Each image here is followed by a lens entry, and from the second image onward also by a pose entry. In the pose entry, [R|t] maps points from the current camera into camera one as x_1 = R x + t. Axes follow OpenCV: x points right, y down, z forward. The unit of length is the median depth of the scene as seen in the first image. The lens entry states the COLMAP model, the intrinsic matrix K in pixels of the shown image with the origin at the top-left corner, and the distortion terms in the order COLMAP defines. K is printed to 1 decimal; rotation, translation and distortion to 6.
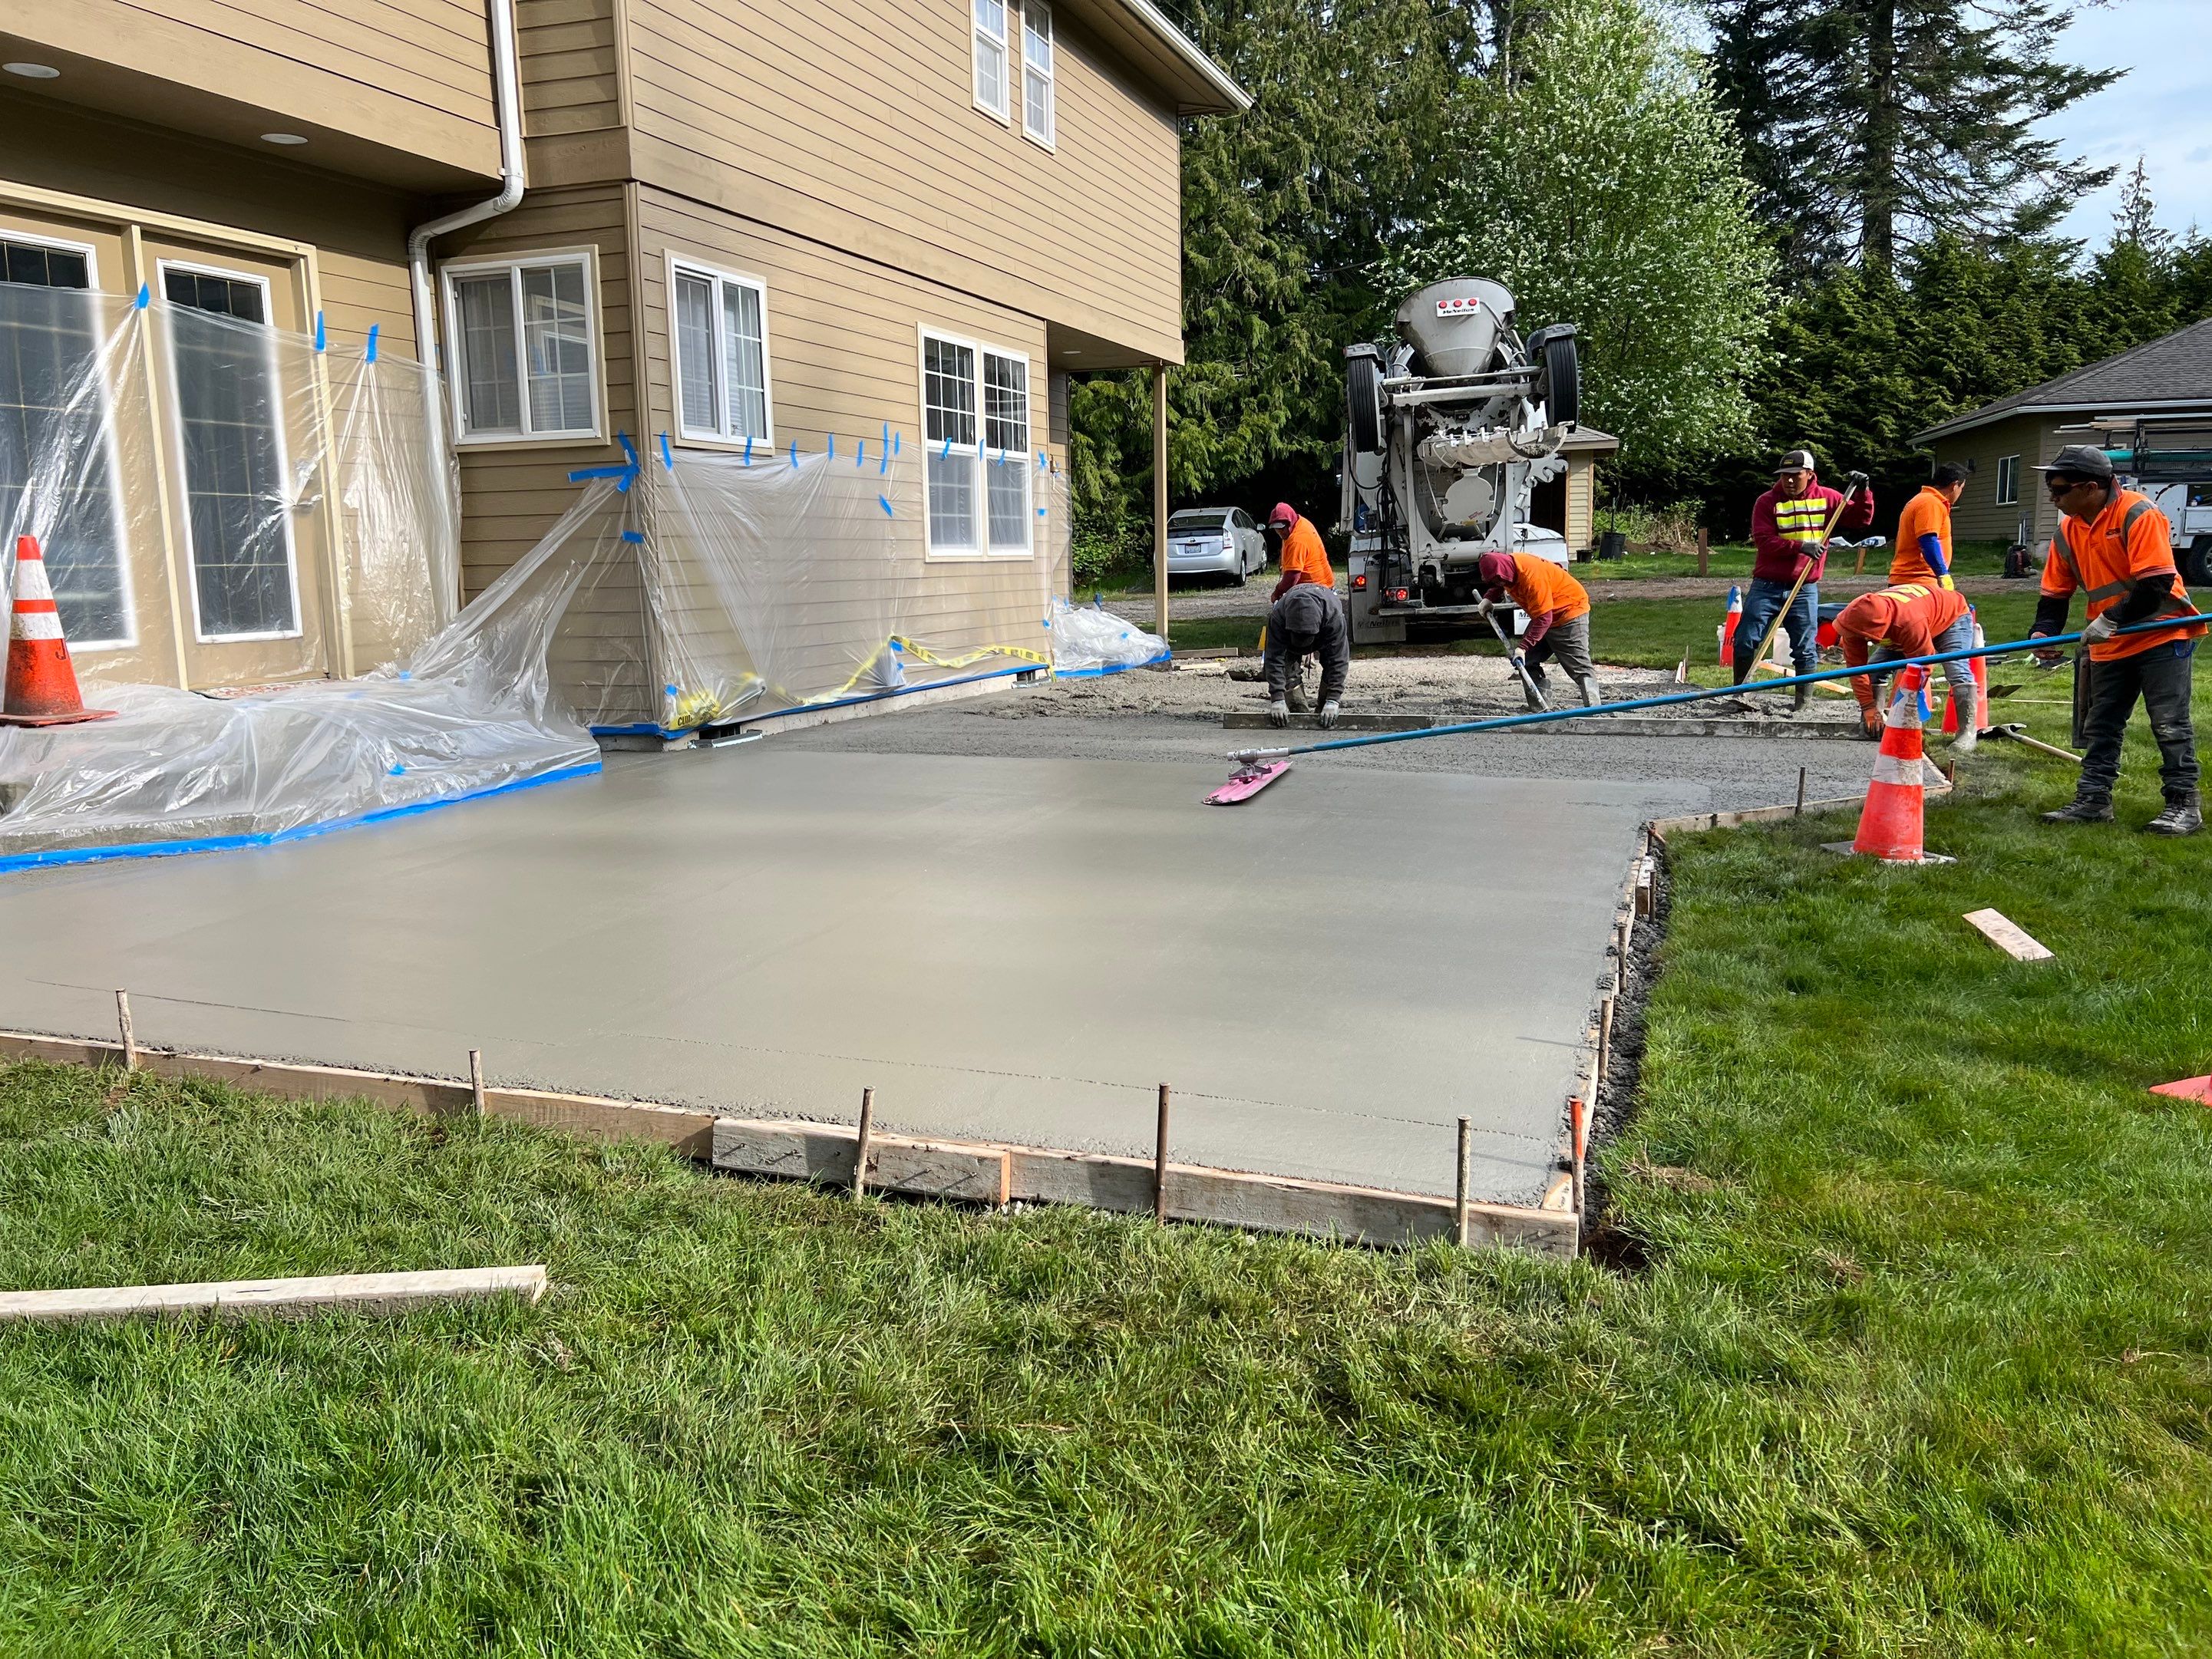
lens RADIAL K [[1636.6, 0, 1106.0], [0, 1636.6, 829.5], [0, 0, 1]] dist [-0.001876, -0.002257]
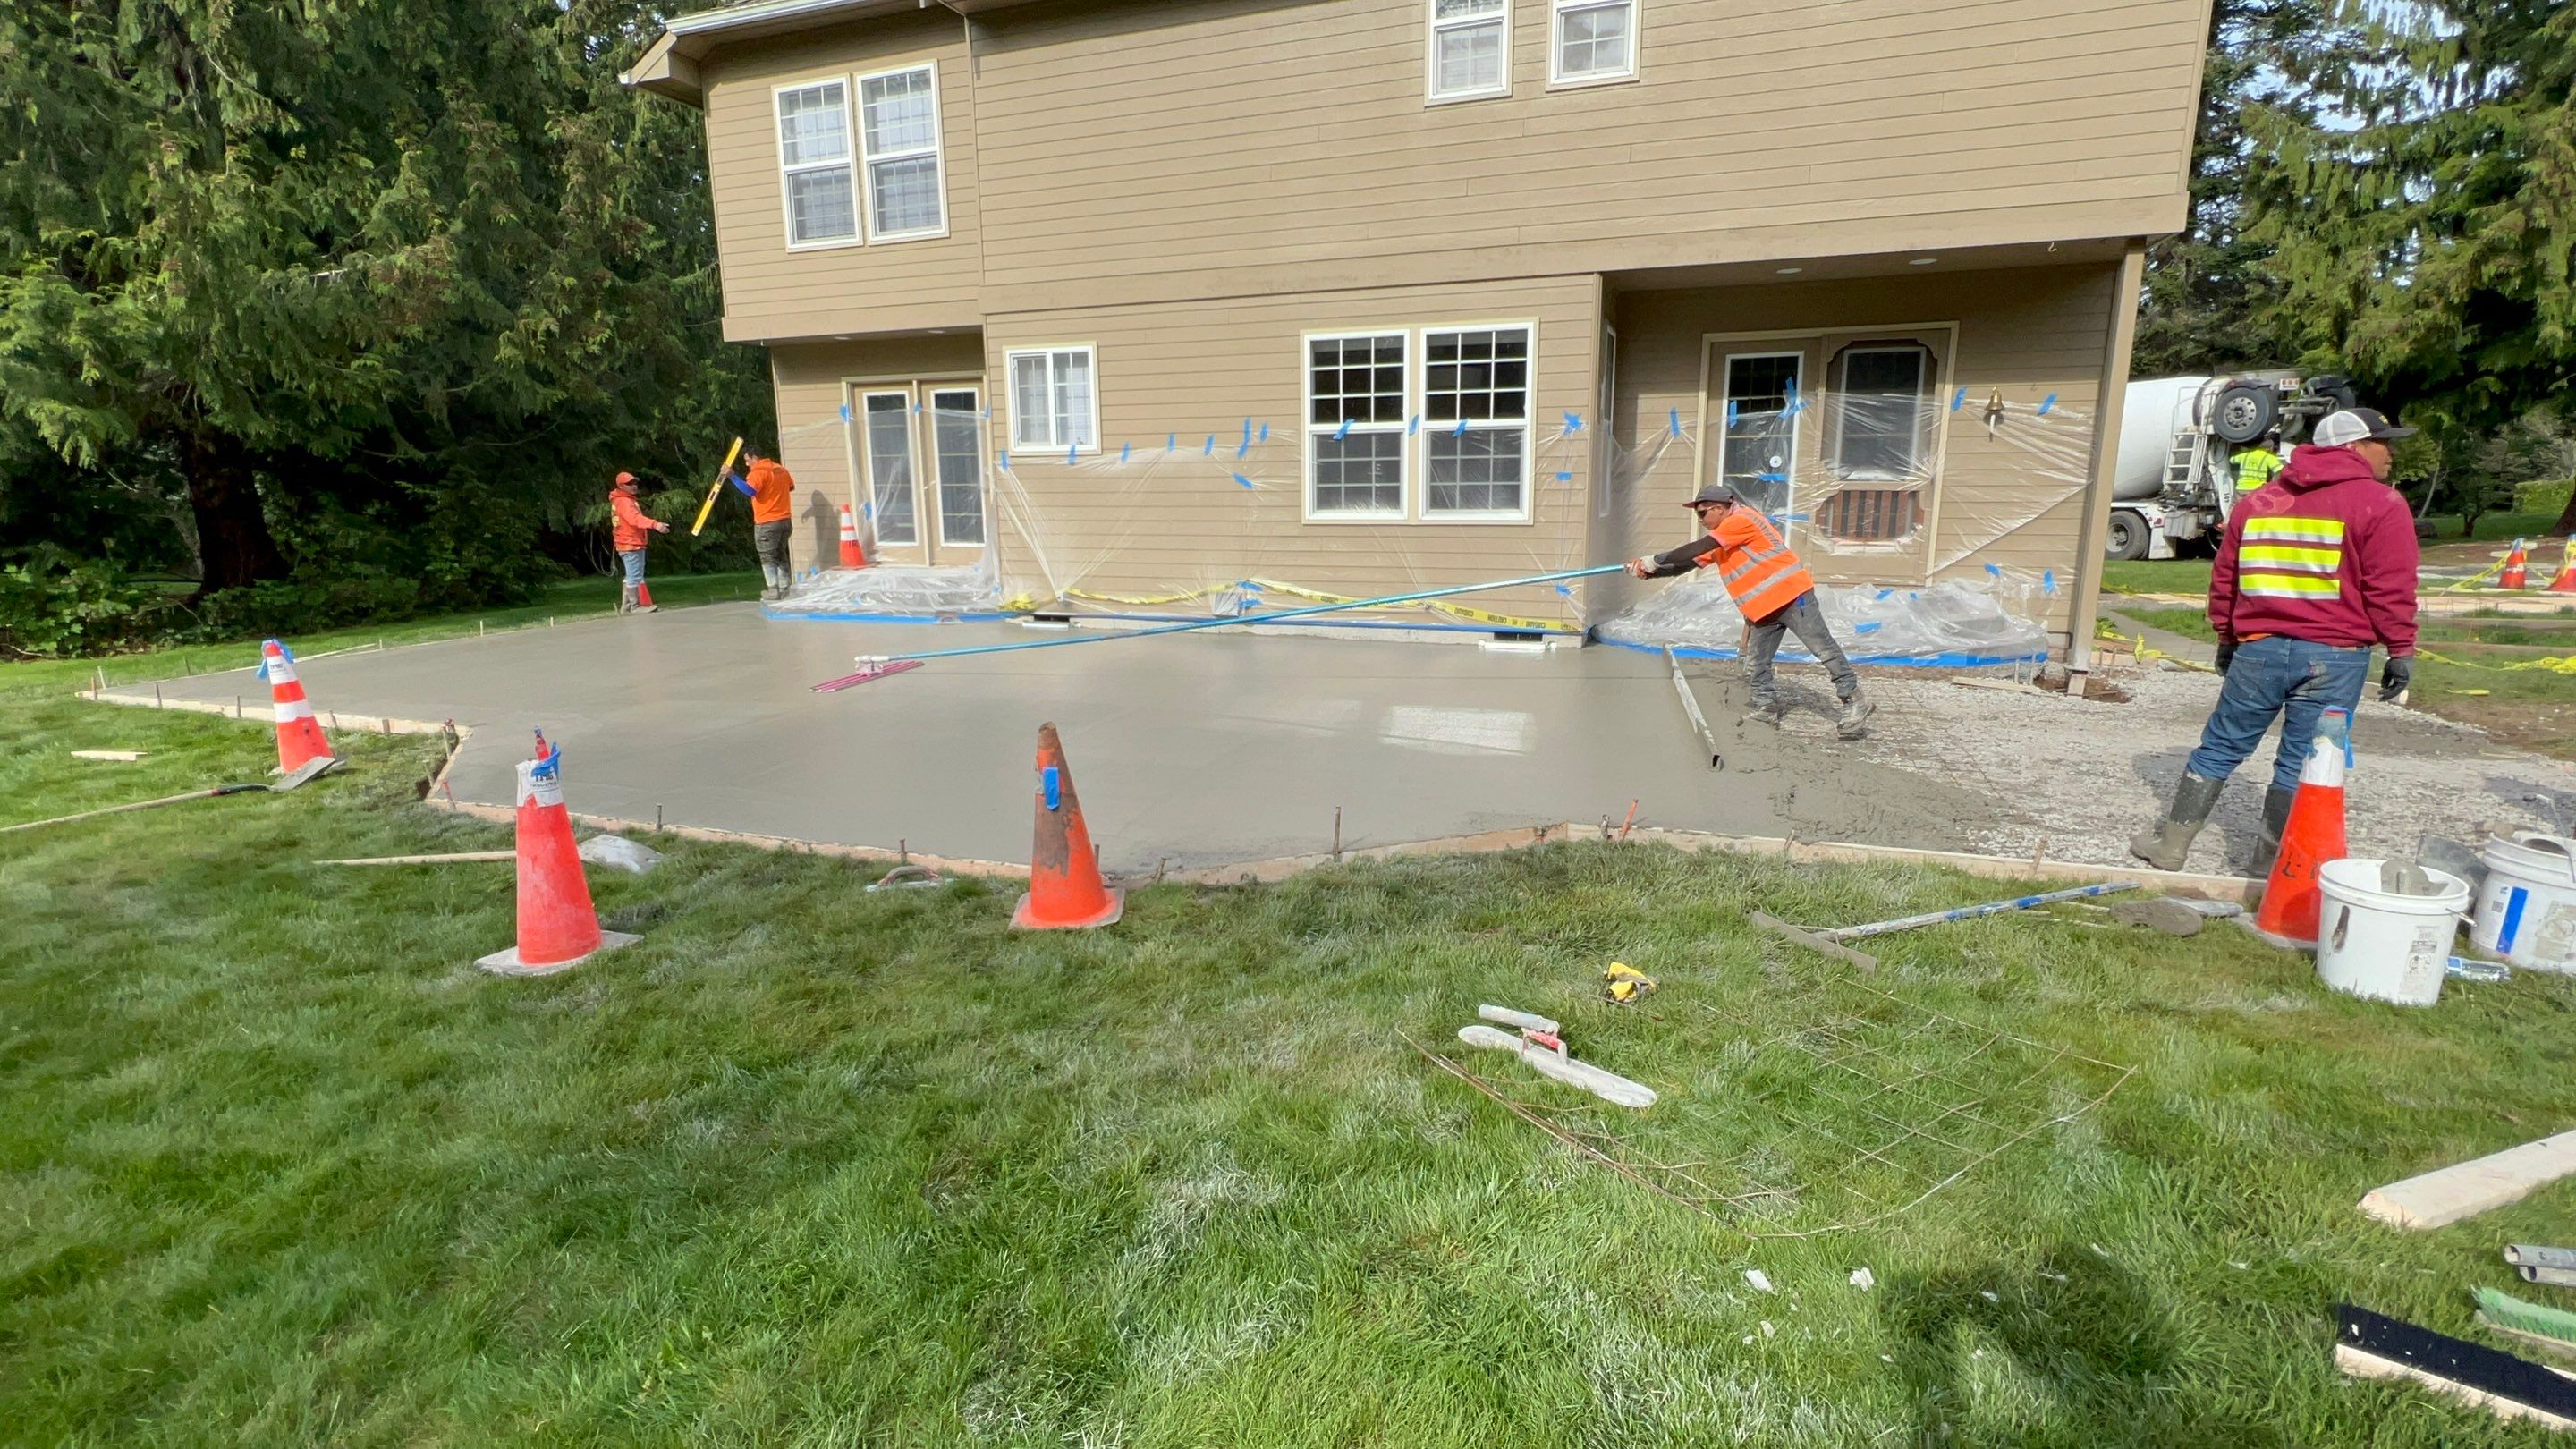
lens RADIAL K [[1199.7, 0, 1288.0], [0, 1199.7, 724.5], [0, 0, 1]] dist [0.000374, -0.000027]
pose [[-0.016629, 0.216255, -0.976195, 0.872845], [-0.152669, 0.964333, 0.216228, -0.226134], [0.988137, 0.152630, 0.016980, 1.063021]]
